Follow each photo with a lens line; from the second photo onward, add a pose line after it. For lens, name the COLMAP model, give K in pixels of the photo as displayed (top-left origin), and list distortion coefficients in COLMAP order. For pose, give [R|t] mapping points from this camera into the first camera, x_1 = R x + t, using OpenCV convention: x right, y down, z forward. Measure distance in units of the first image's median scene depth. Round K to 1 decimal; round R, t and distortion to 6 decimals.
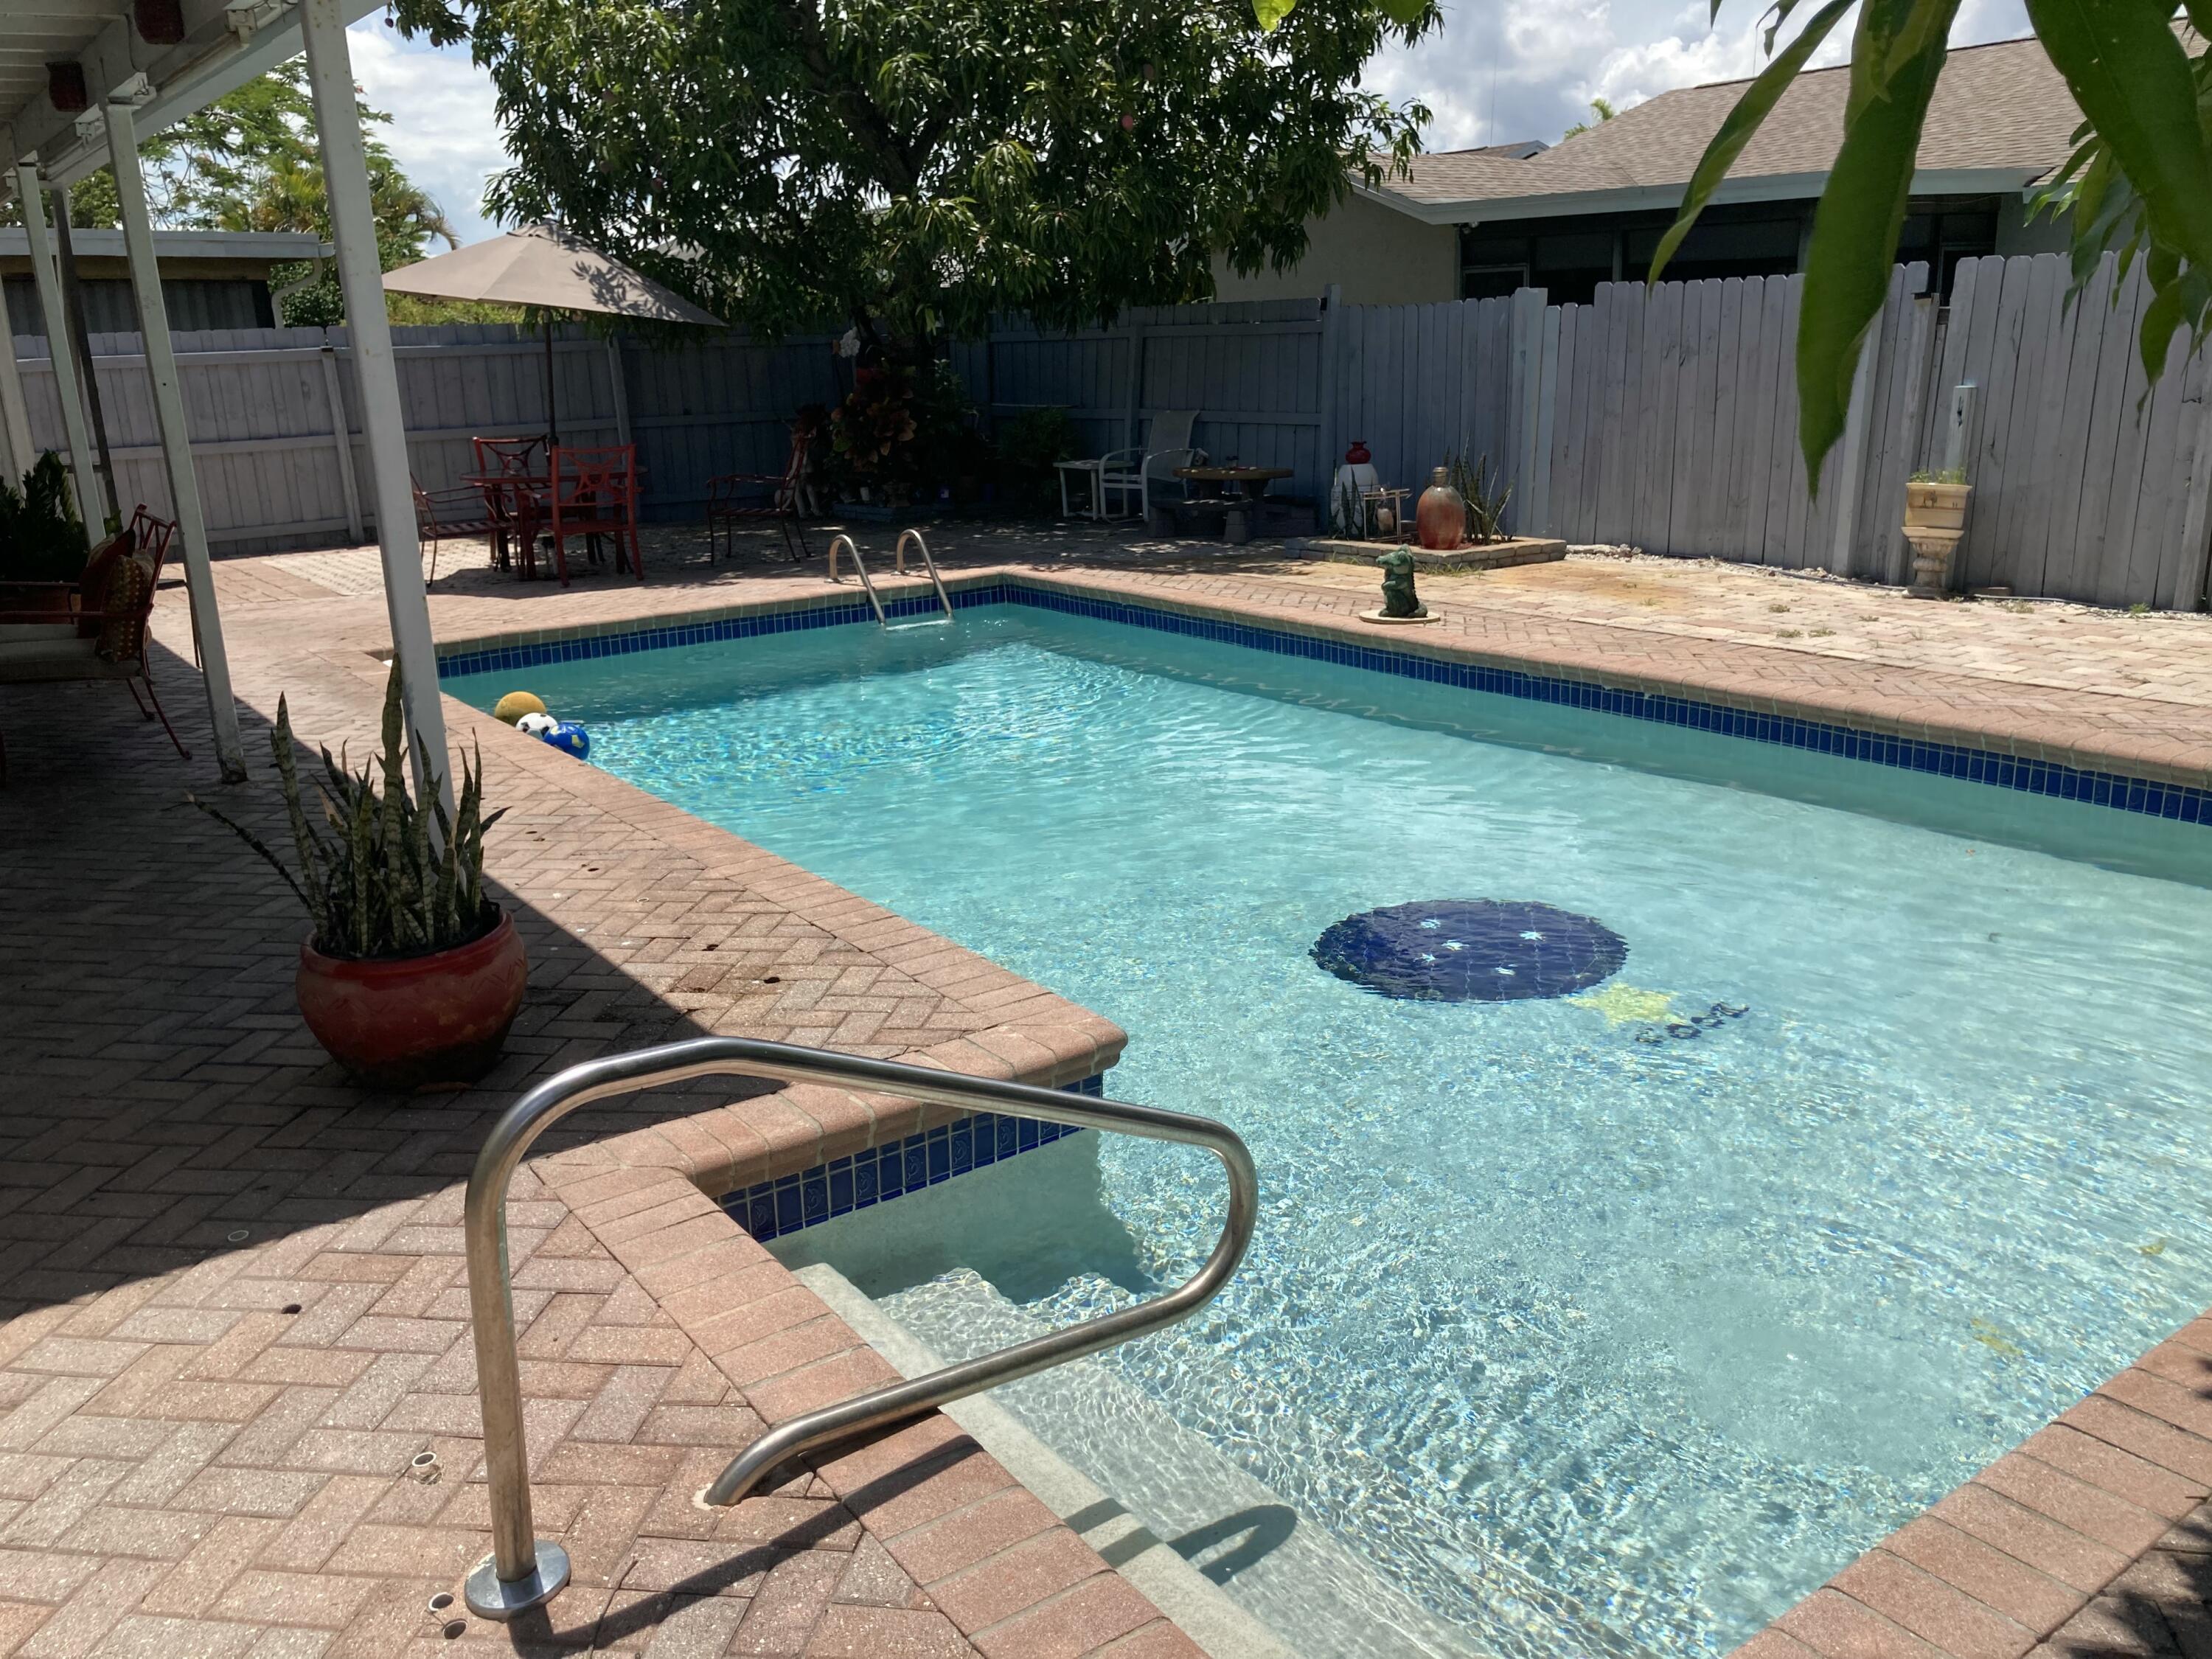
lens RADIAL K [[1753.6, 0, 1110.0], [0, 1753.6, 893.1], [0, 0, 1]] dist [-0.002948, -0.002174]
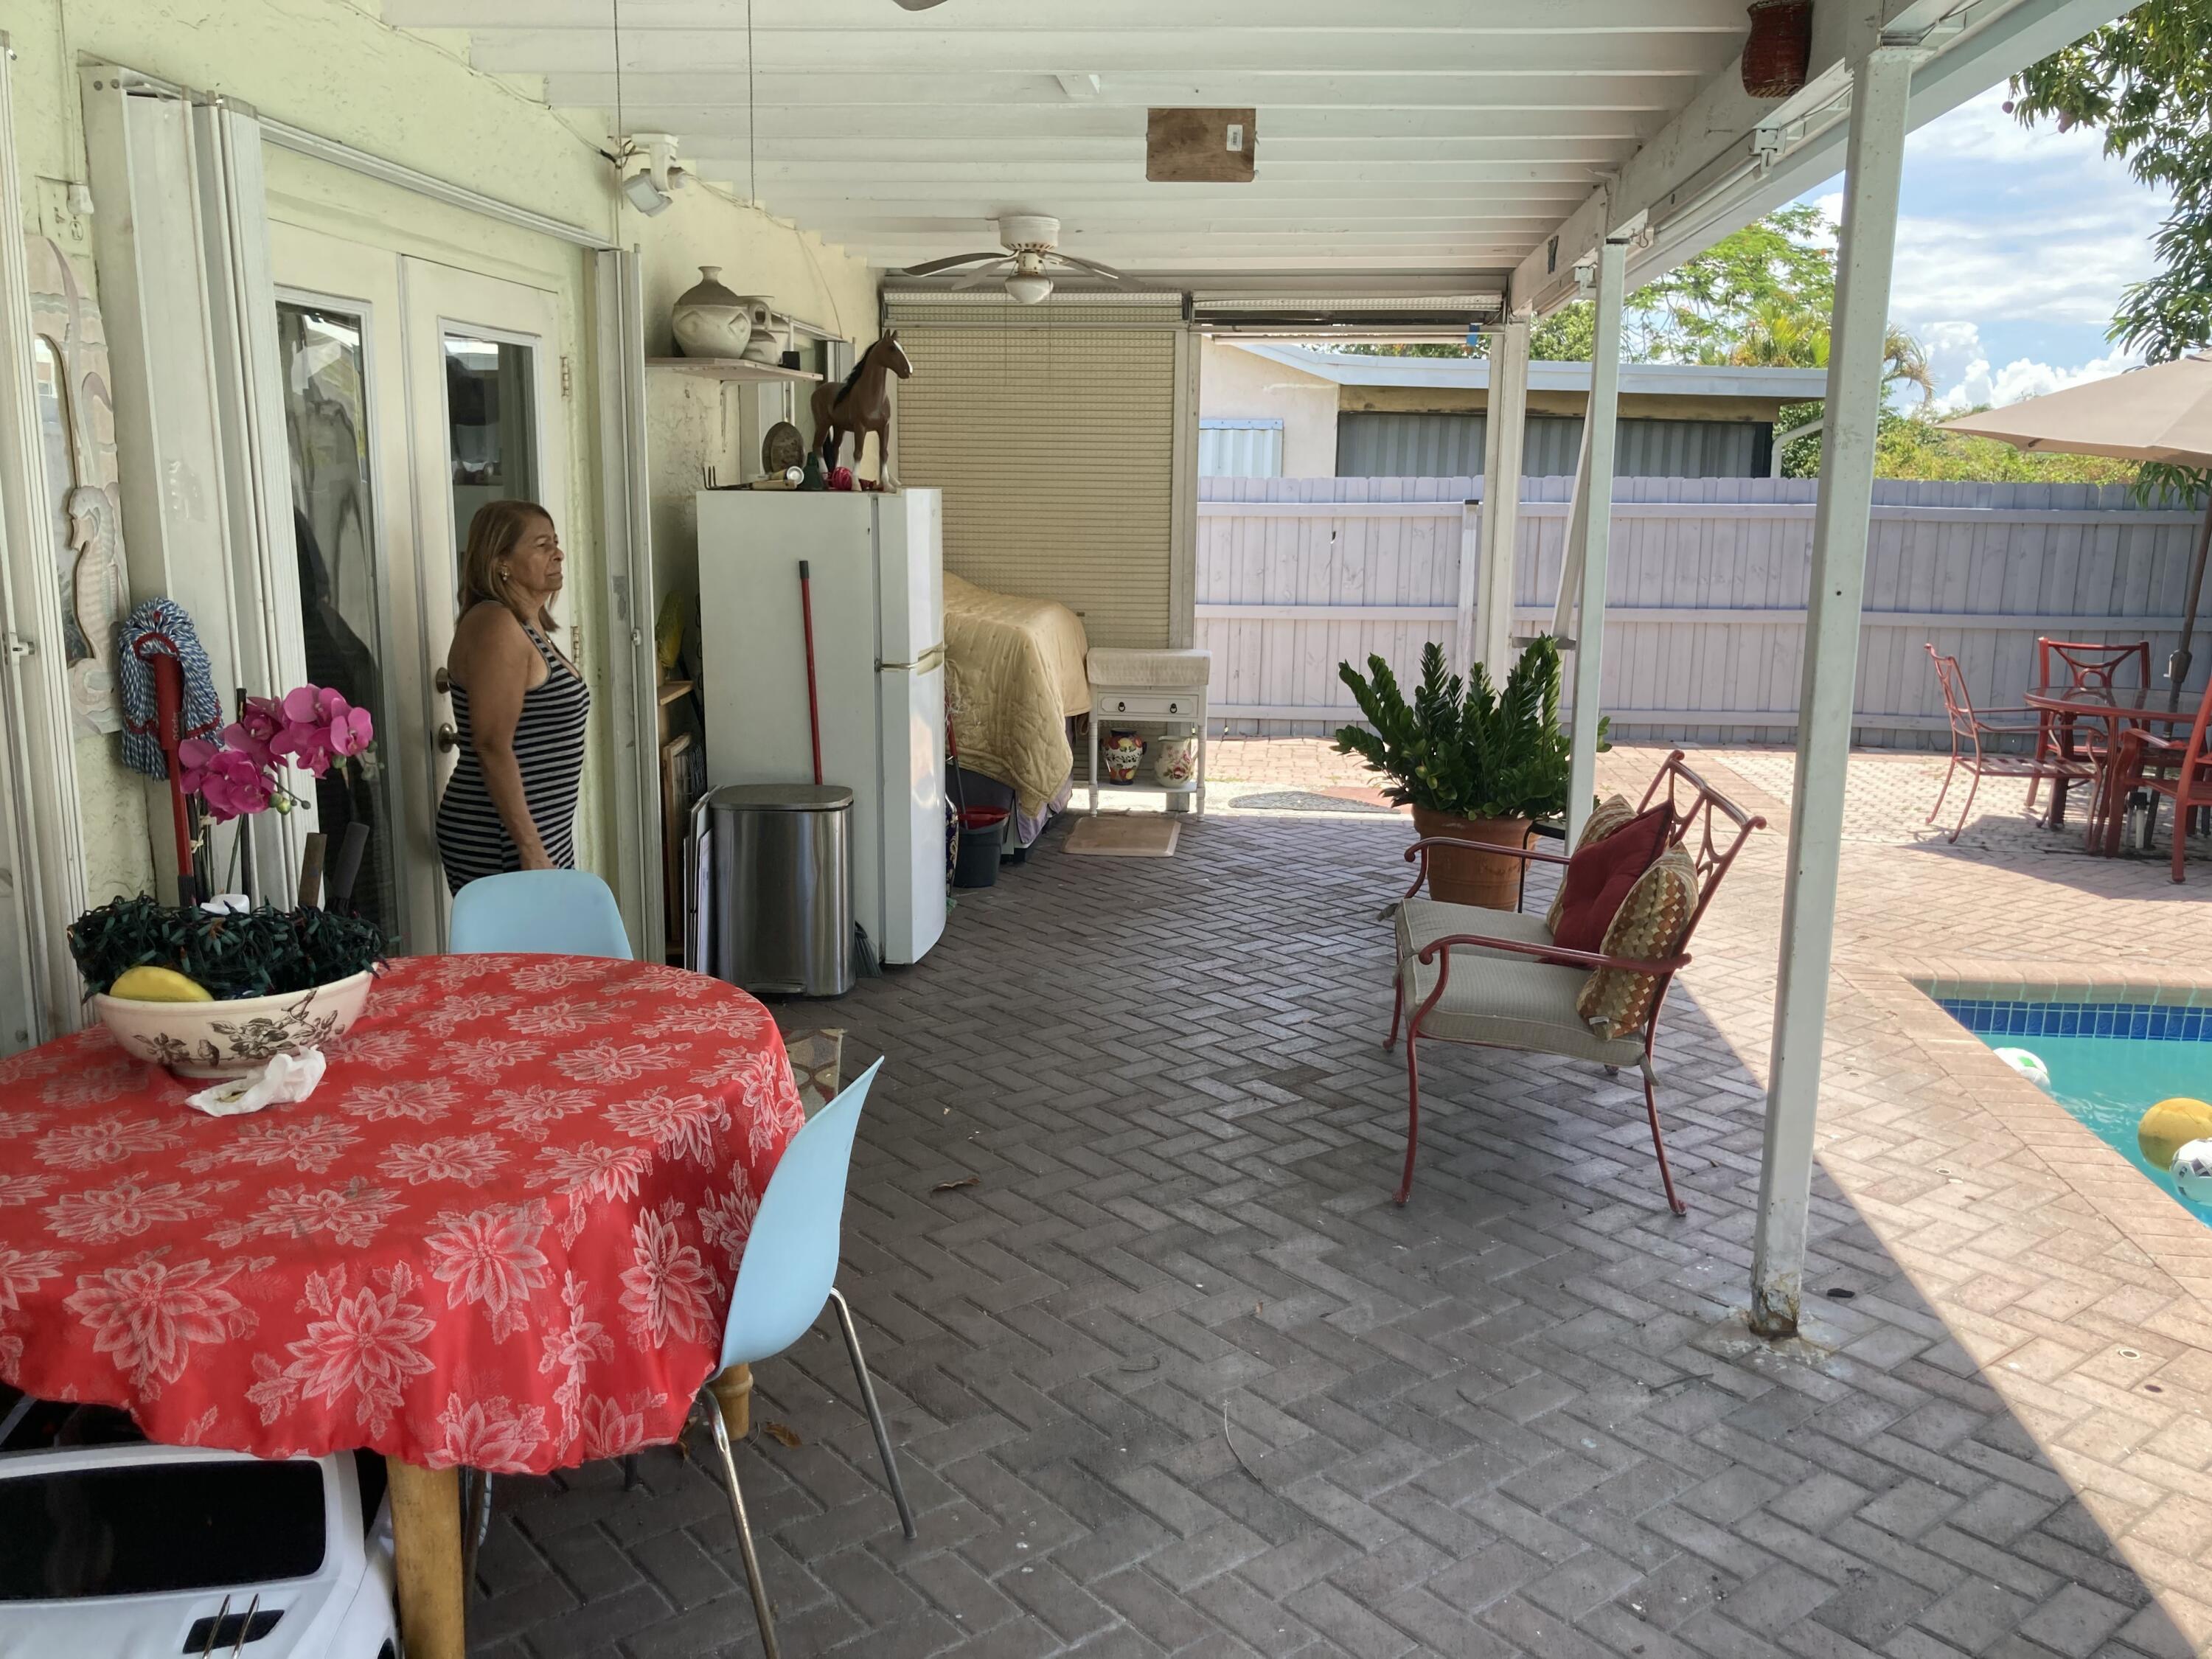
lens RADIAL K [[1753.6, 0, 1110.0], [0, 1753.6, 893.1], [0, 0, 1]] dist [-0.002948, -0.002174]
pose [[0.743077, 0.184485, -0.643275, -0.060783], [-0.235769, 0.971788, 0.006351, -0.026417], [0.626299, 0.146945, 0.765609, 0.083557]]
